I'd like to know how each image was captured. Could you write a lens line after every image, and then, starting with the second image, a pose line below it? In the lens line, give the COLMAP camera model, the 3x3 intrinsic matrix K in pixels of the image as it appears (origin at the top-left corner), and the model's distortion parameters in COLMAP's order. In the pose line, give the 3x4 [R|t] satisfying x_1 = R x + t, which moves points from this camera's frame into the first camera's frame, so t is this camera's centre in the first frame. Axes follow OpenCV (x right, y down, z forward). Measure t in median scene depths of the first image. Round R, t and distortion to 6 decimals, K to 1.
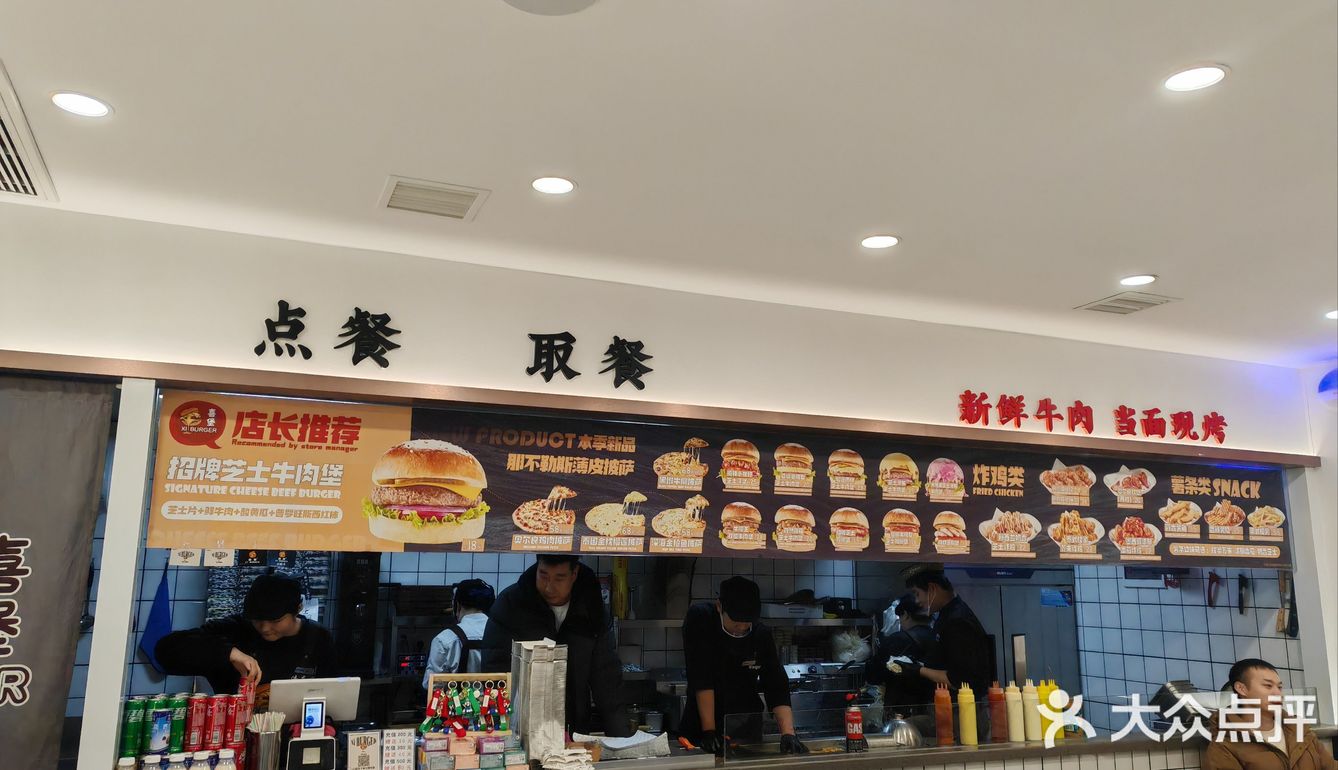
lens RADIAL K [[1098.0, 0, 669.0], [0, 1098.0, 385.0], [0, 0, 1]] dist [0.052507, -0.013204]
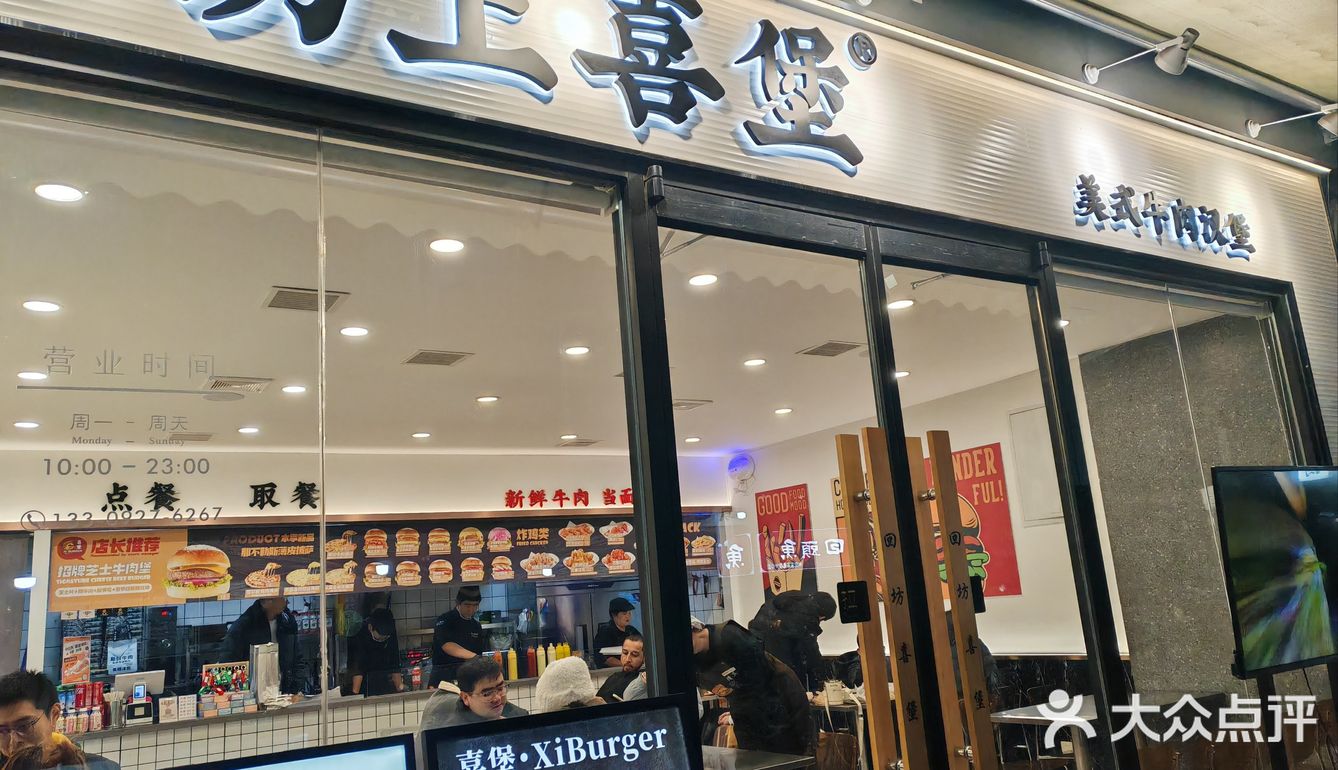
lens RADIAL K [[1098.0, 0, 669.0], [0, 1098.0, 385.0], [0, 0, 1]] dist [0.052507, -0.013204]
pose [[0.986041, -0.052245, 0.158094, 0.292613], [0.056119, 0.998221, -0.020132, -0.138596], [-0.156761, 0.028723, 0.987219, -1.019014]]
